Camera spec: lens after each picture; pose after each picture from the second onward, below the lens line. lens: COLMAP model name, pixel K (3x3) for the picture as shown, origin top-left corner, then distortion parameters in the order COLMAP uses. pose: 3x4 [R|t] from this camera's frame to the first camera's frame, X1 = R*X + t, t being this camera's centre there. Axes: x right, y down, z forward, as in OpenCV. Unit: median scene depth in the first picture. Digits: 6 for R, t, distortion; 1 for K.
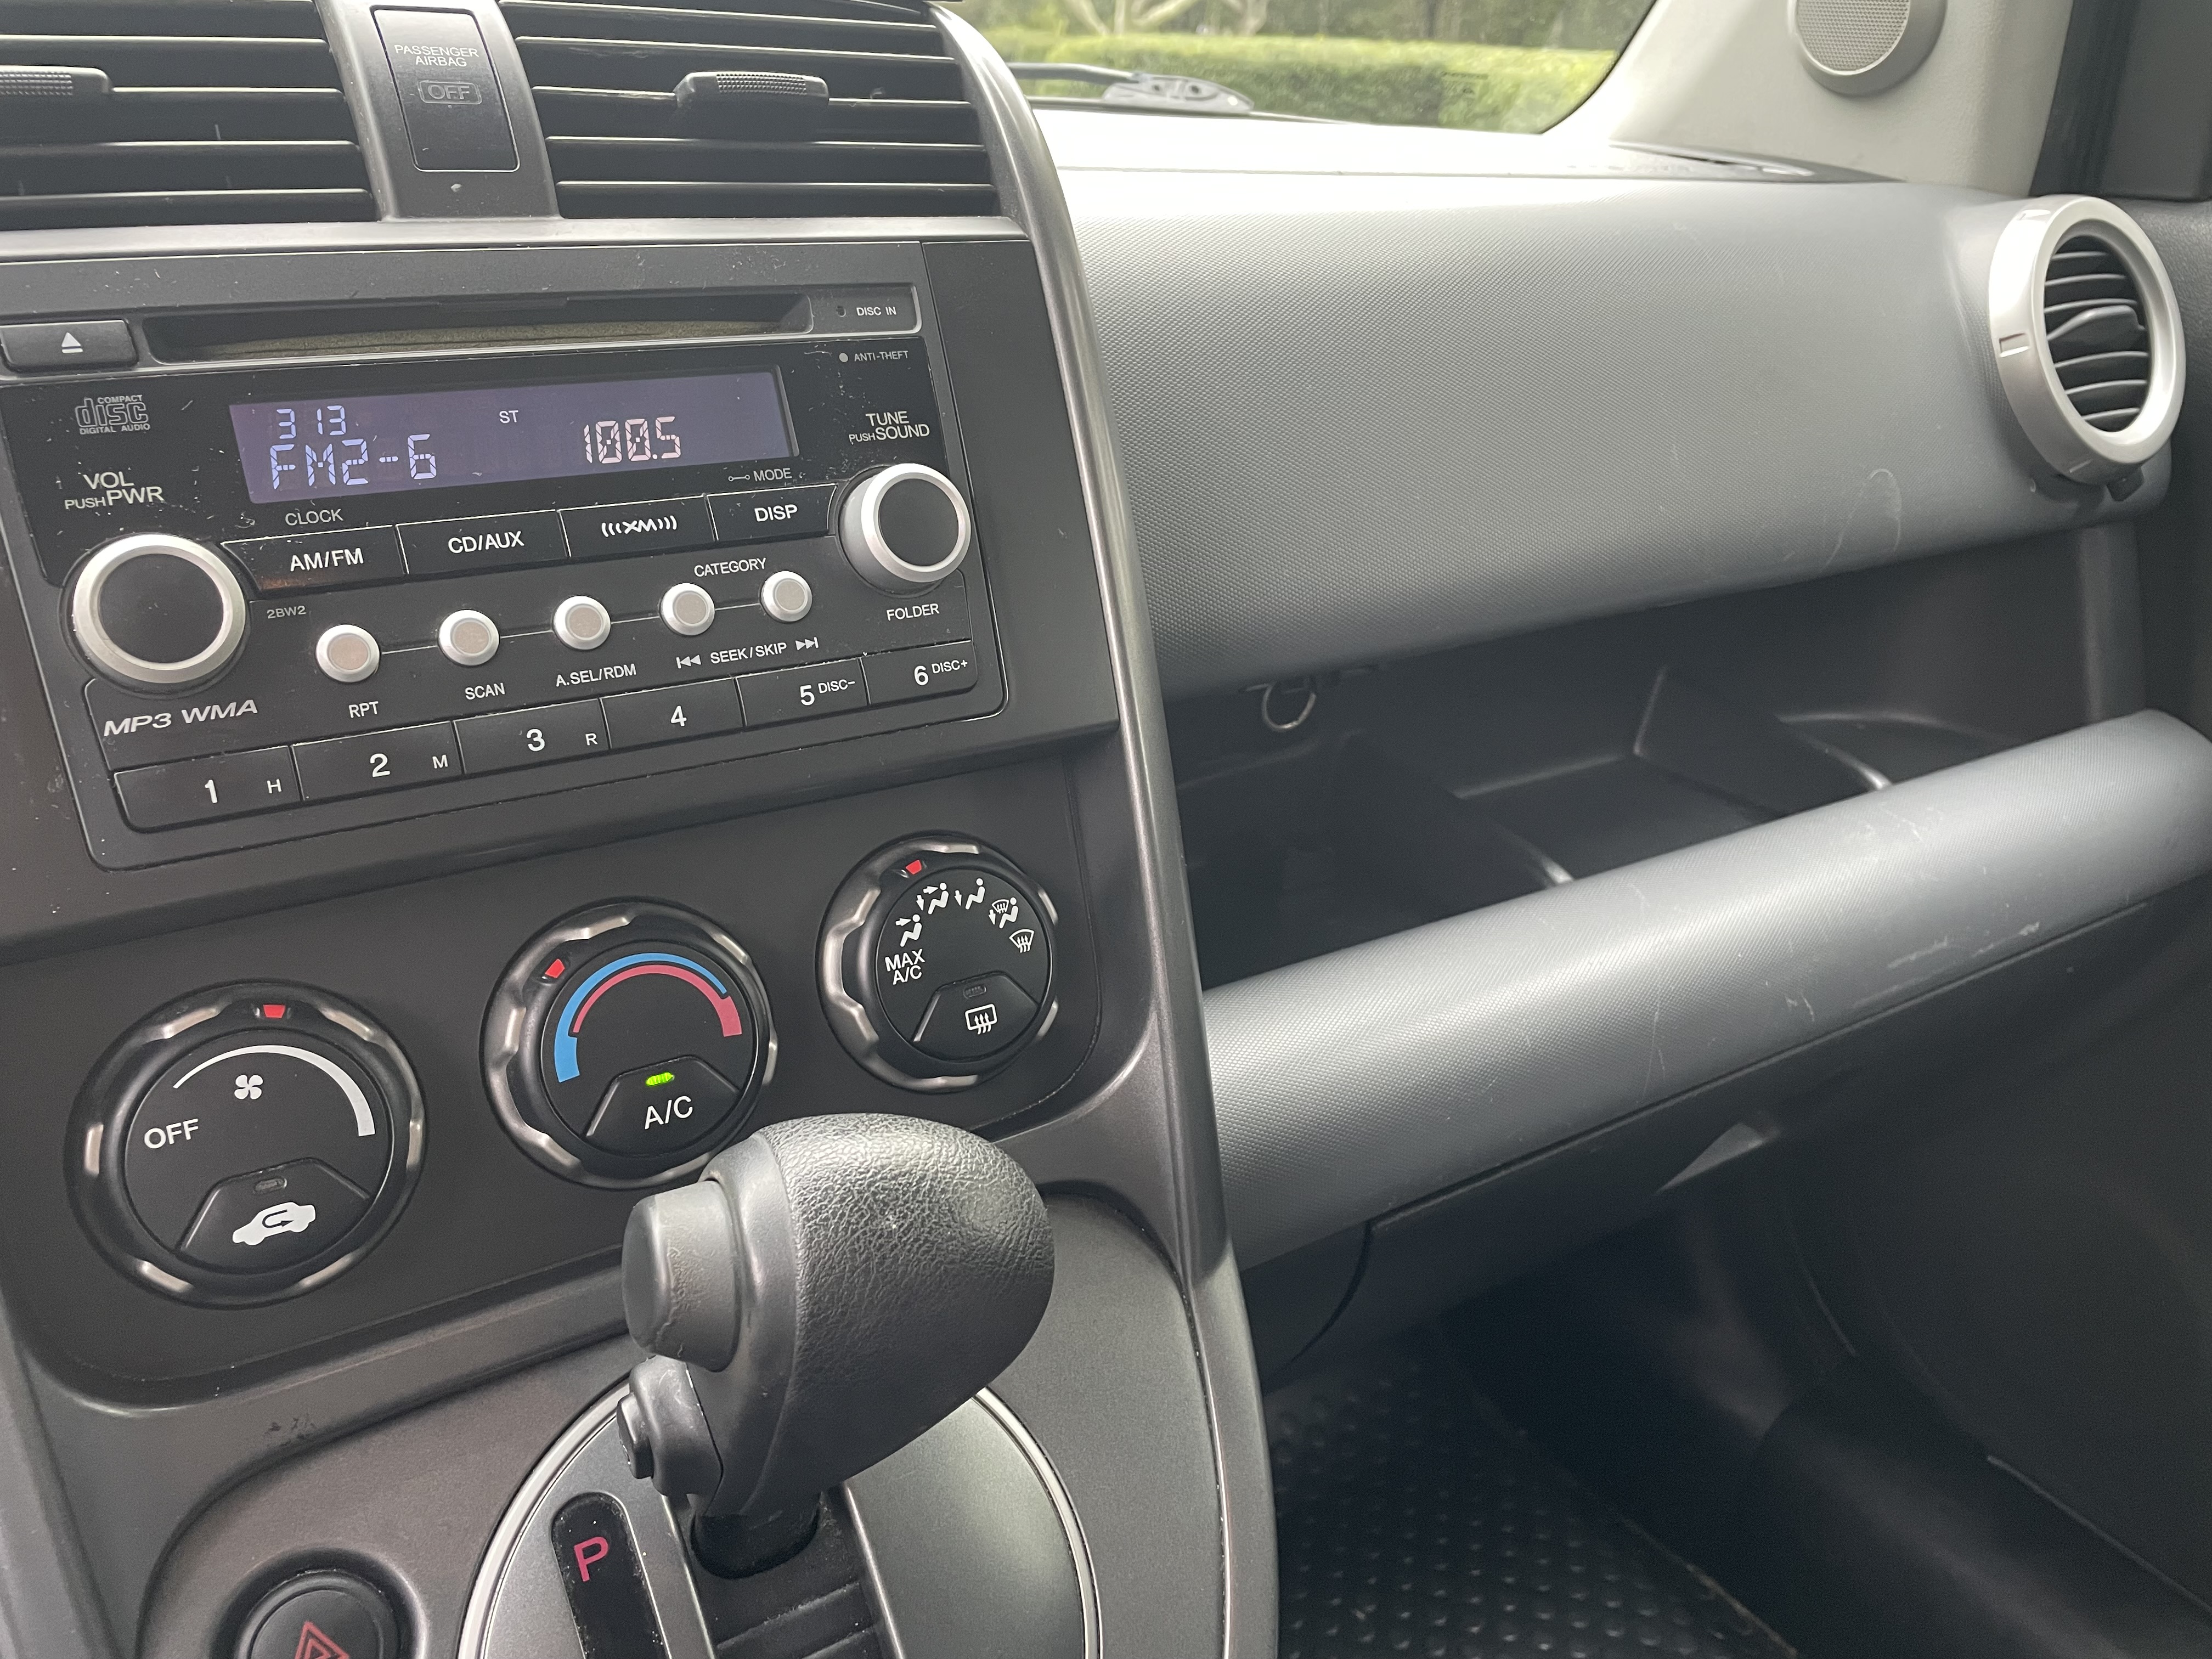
lens RADIAL K [[1671.9, 0, 1117.4], [0, 1671.9, 815.2], [0, 0, 1]] dist [0.057018, -0.065552]
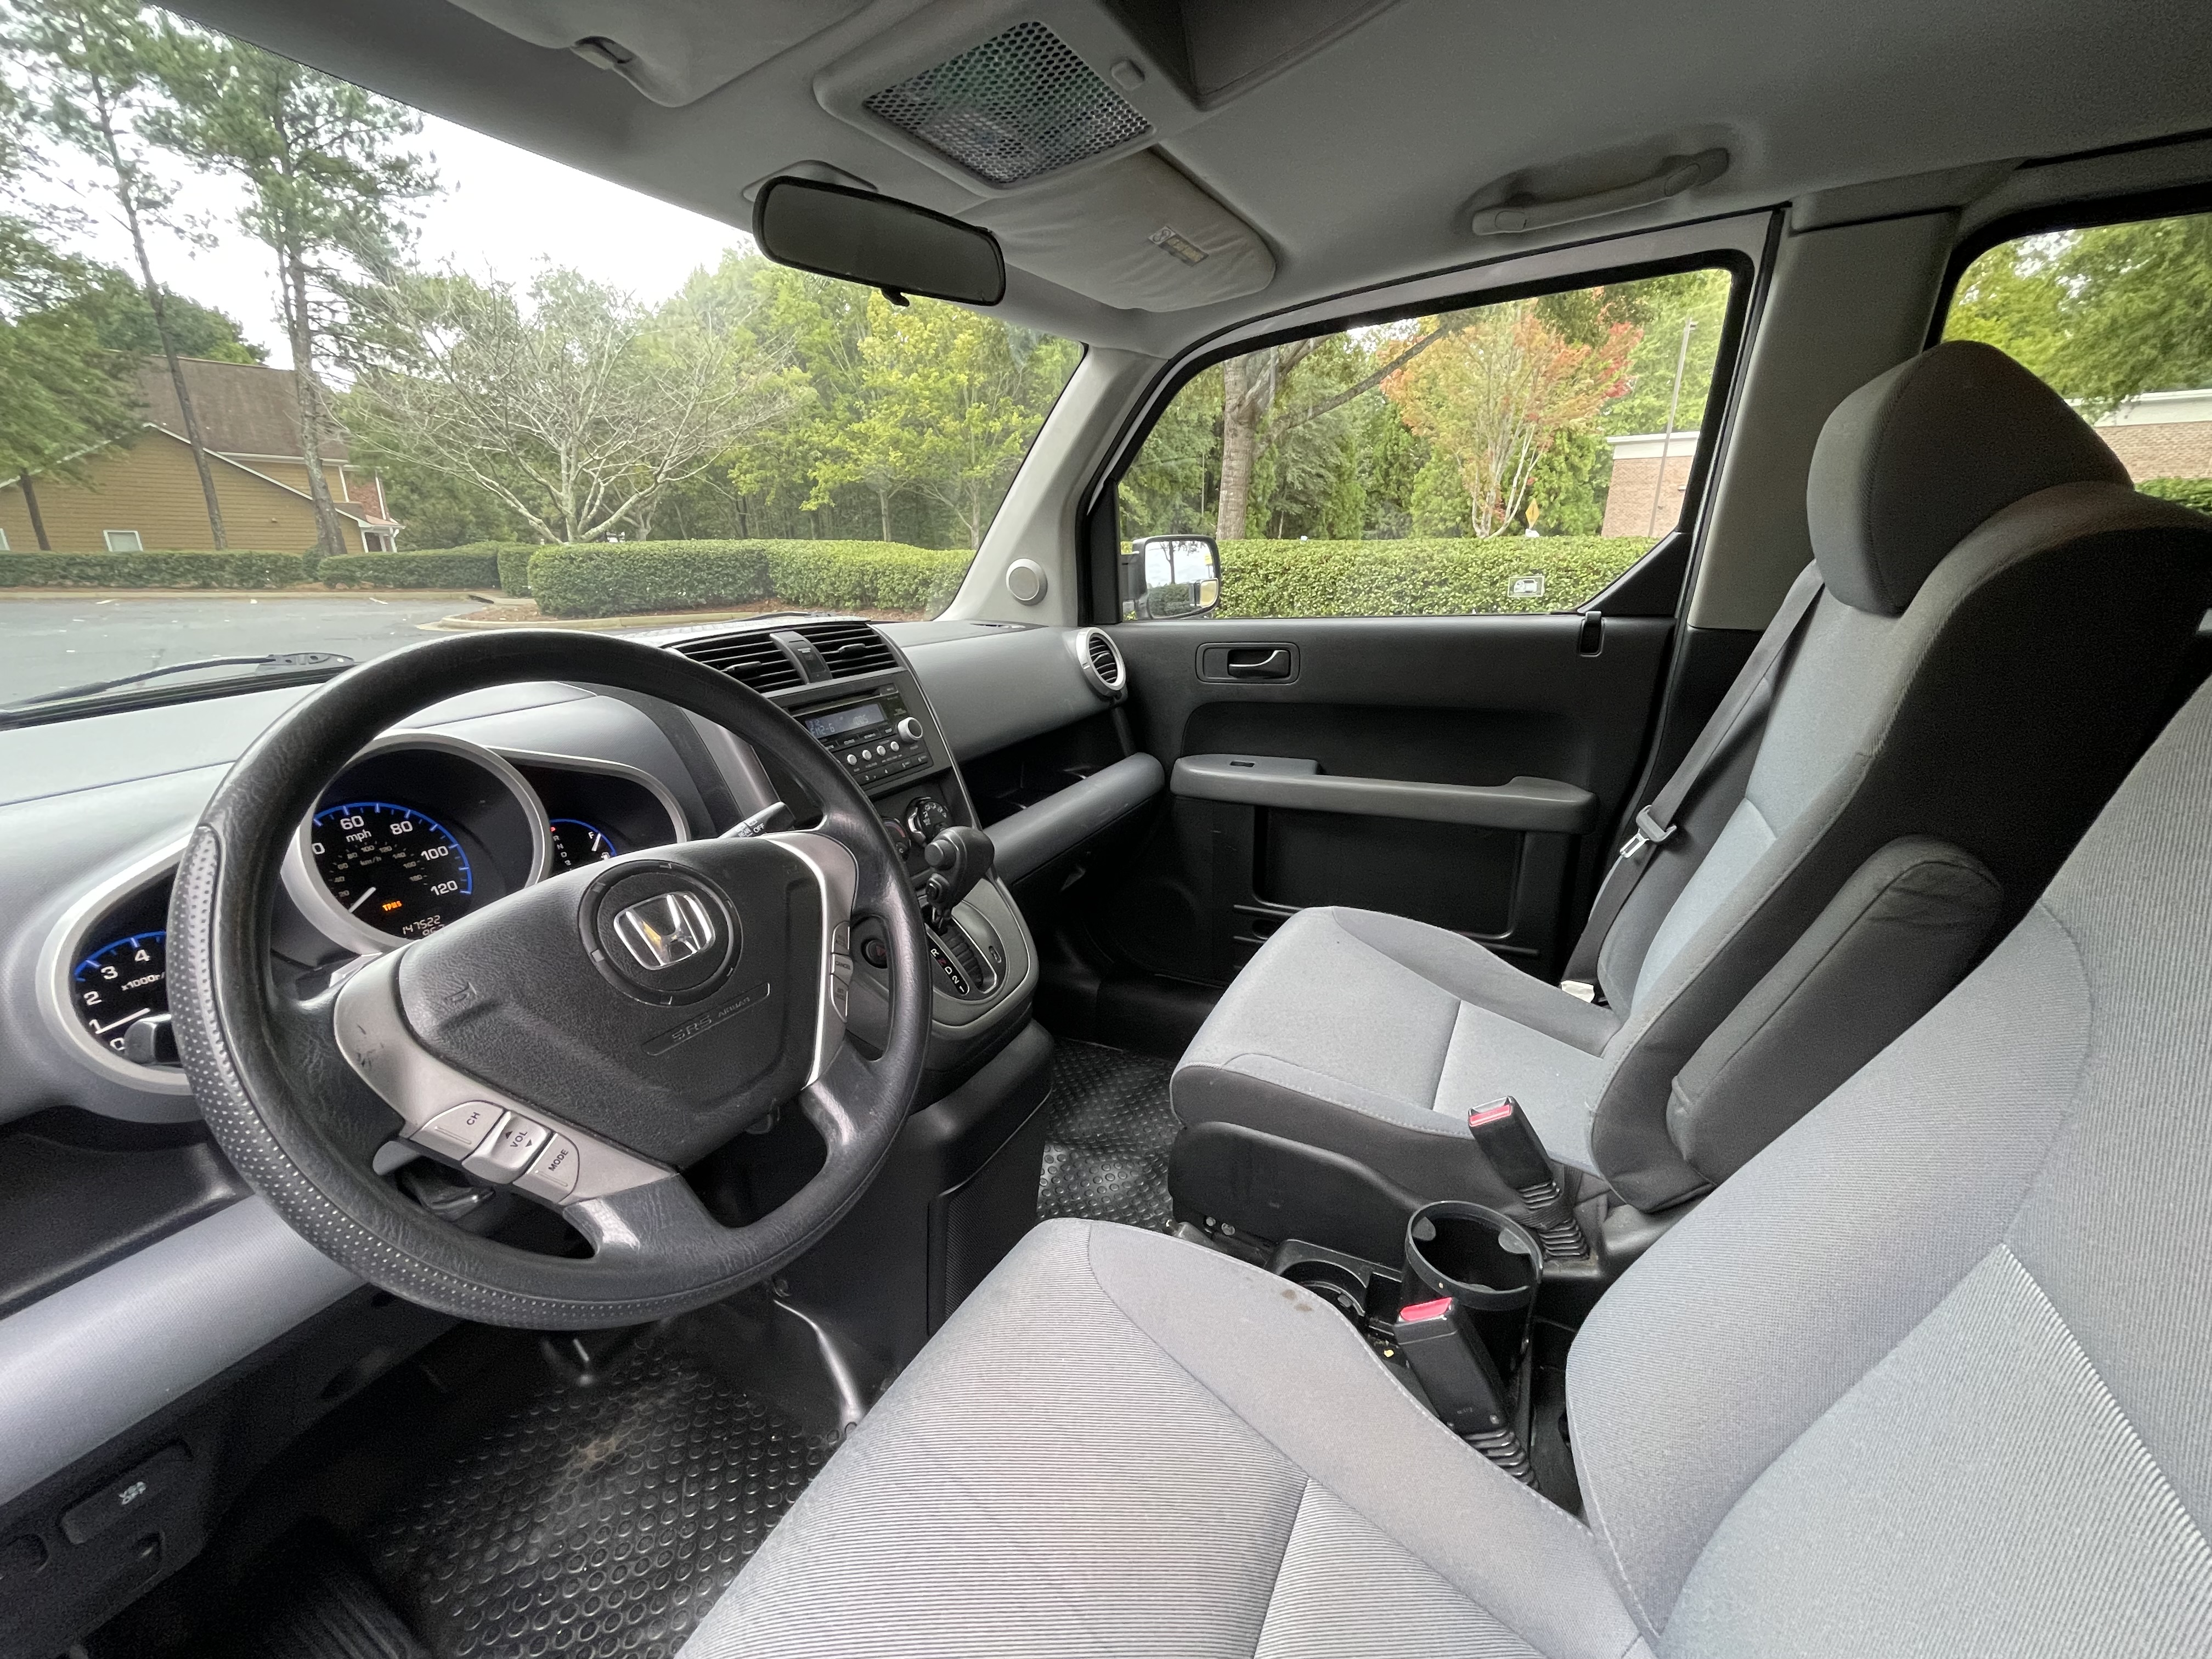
lens RADIAL K [[893.7, 0, 1119.2], [0, 893.7, 825.3], [0, 0, 1]] dist [0.000218, 0.000413]
pose [[0.849778, -0.204415, 0.485892, -0.947248], [0.255658, 0.965908, -0.040763, 0.361947], [-0.460995, 0.158861, 0.873068, -1.533686]]
